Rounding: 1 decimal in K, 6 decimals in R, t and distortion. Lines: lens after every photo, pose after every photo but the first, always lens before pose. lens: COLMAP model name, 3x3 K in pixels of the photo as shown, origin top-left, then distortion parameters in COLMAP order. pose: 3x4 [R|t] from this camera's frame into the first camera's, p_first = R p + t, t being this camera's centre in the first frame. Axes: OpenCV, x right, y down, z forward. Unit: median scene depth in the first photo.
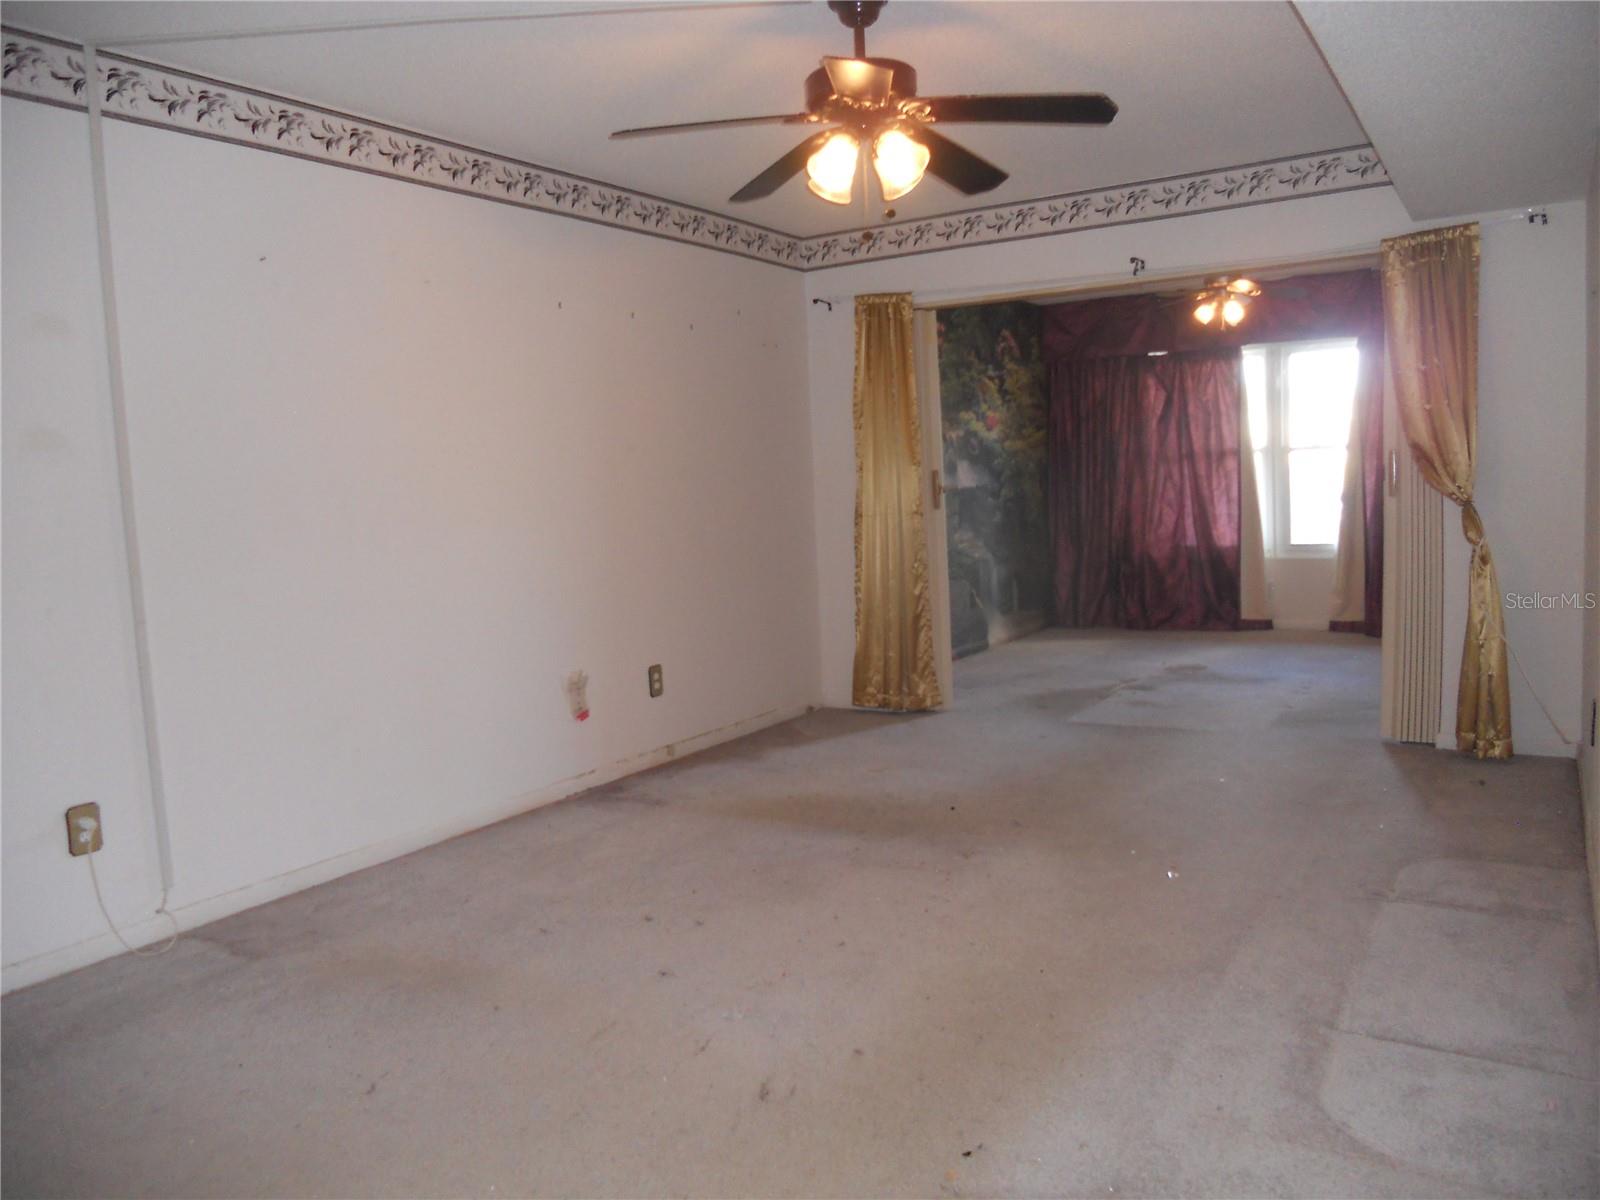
lens RADIAL K [[1154.8, 0, 800.0], [0, 1154.8, 600.0], [0, 0, 1]] dist [-0.069767, 0.005008]
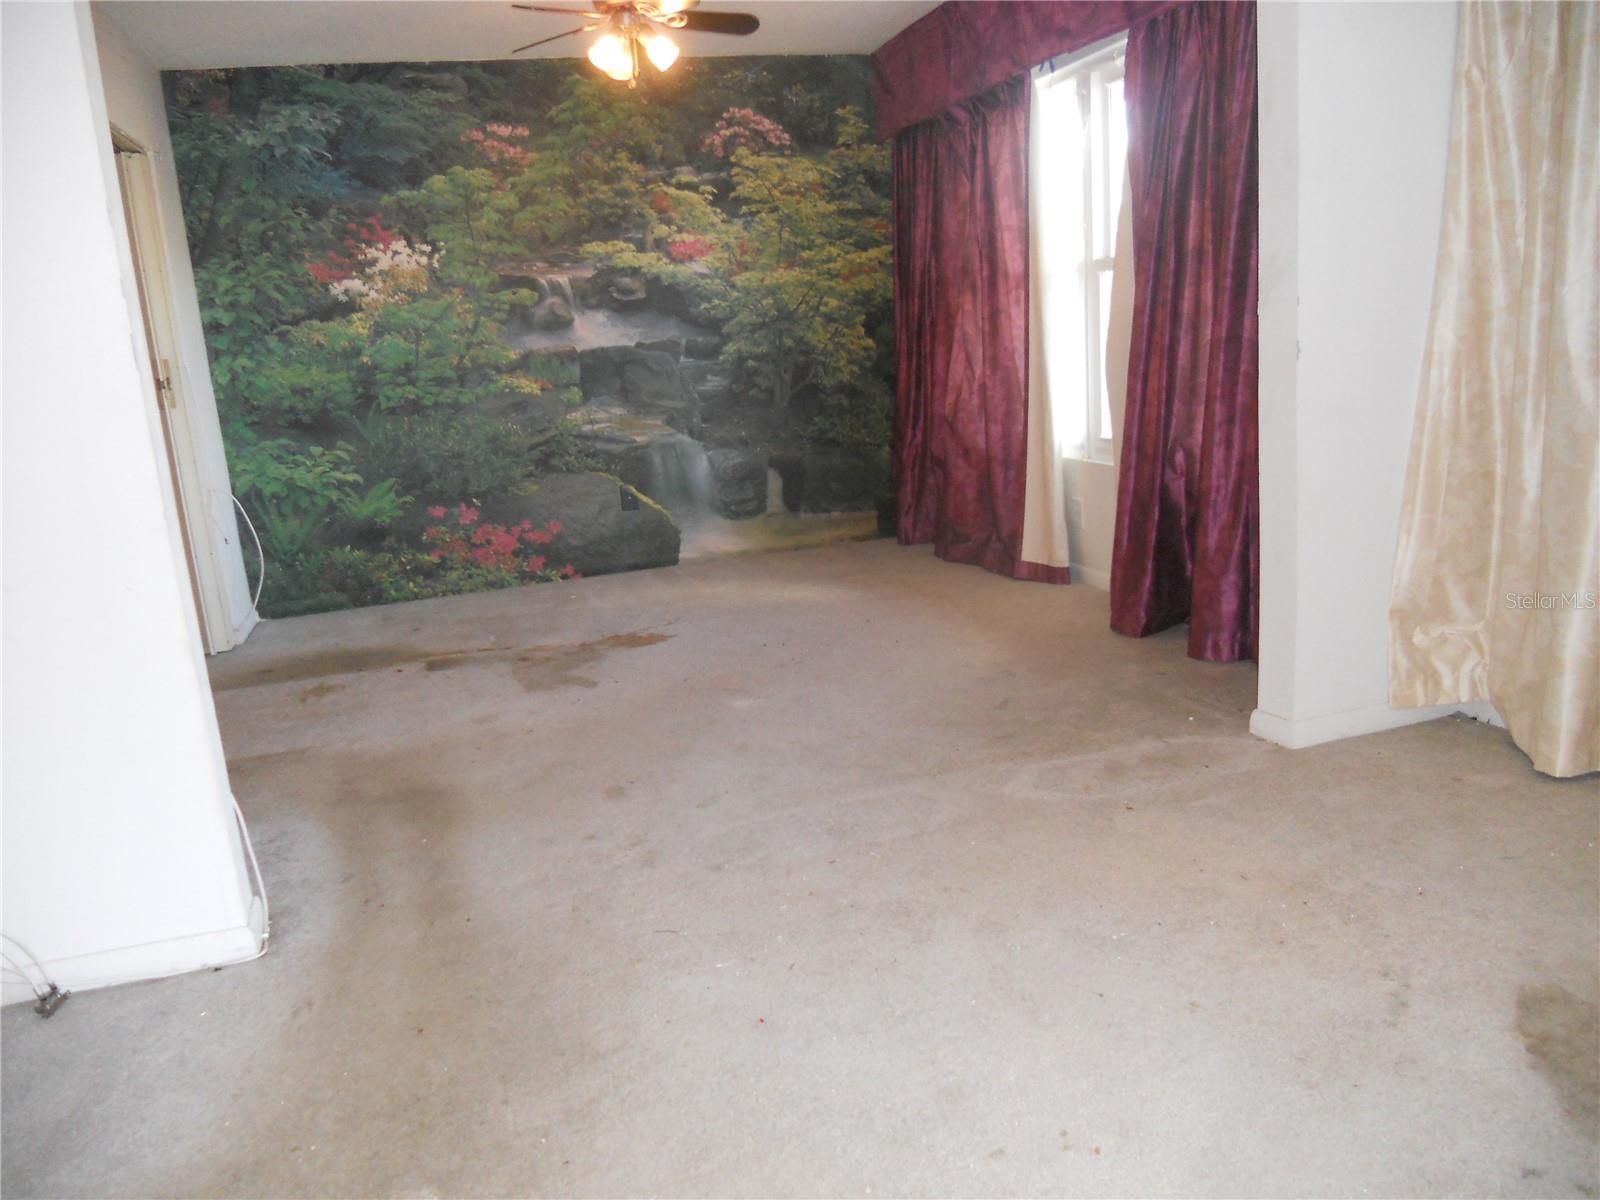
lens RADIAL K [[1154.8, 0, 800.0], [0, 1154.8, 600.0], [0, 0, 1]] dist [-0.069767, 0.005008]
pose [[0.782589, 0.129052, -0.609016, 0.698261], [-0.021964, 0.983392, 0.180158, -0.072504], [0.622152, -0.127613, 0.772426, 0.478736]]
